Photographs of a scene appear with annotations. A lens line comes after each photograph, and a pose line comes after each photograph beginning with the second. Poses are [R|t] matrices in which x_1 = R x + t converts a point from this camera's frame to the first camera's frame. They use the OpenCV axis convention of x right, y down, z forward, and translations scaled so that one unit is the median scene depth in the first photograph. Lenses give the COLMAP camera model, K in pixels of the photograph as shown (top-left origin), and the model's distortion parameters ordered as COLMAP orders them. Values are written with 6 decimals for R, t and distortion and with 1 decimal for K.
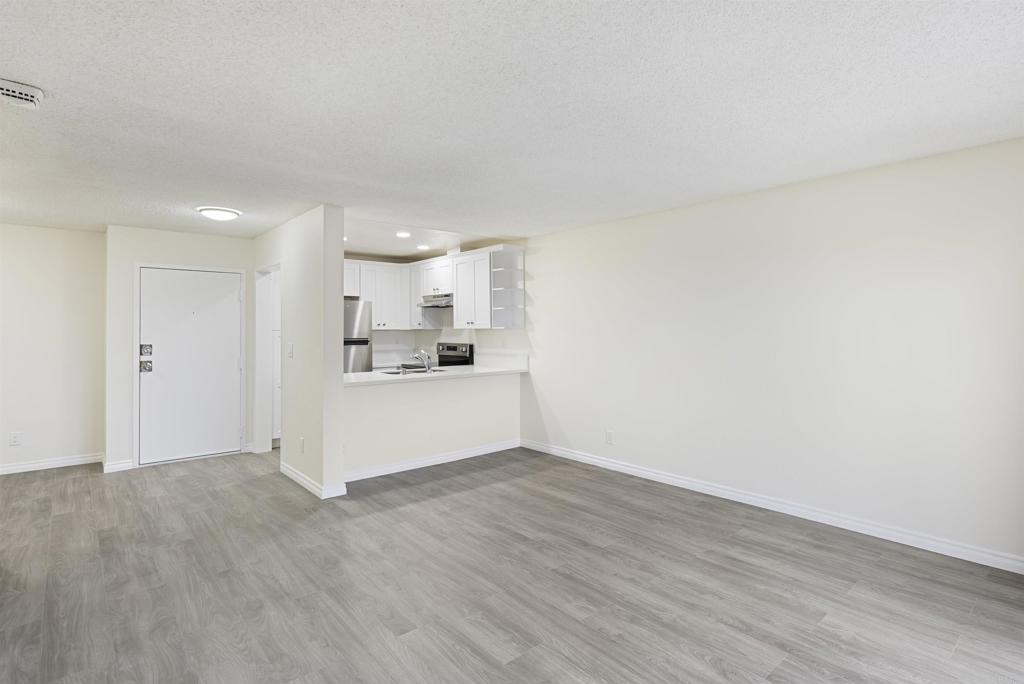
lens RADIAL K [[509.3, 0, 522.3], [0, 509.3, 344.6], [0, 0, 1]] dist [-0.001949, 0.000346]
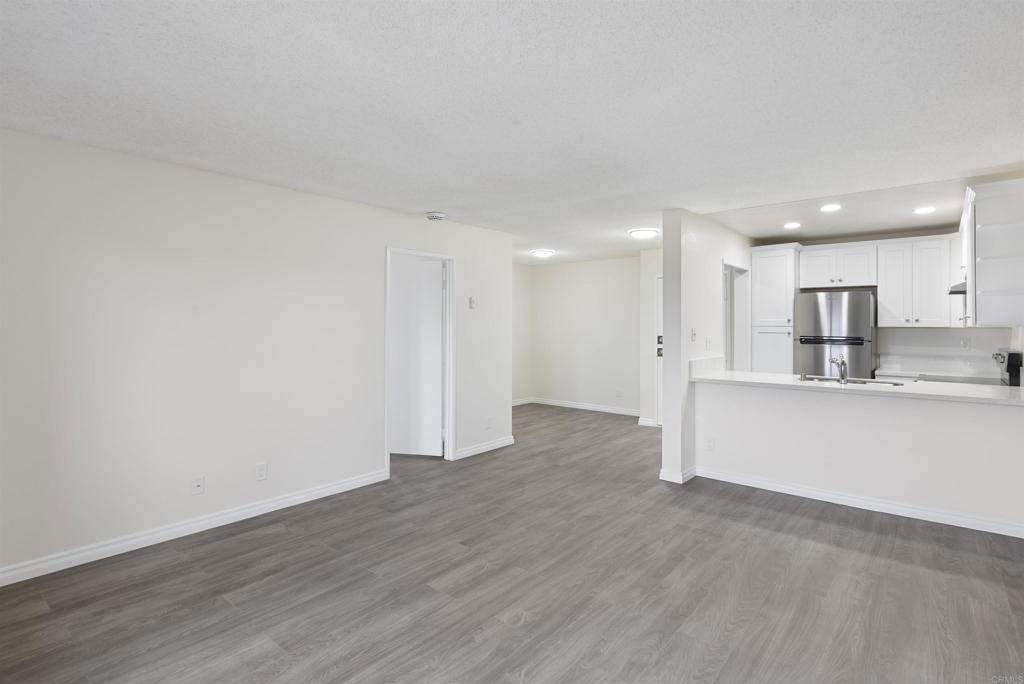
lens RADIAL K [[509.3, 0, 512.6], [0, 509.3, 332.2], [0, 0, 1]] dist [-0.001949, 0.000346]
pose [[0.153558, 0.018183, -0.987972, 0.775531], [-0.033920, 0.999338, 0.013120, -0.021635], [0.987557, 0.031497, 0.154074, 0.611140]]
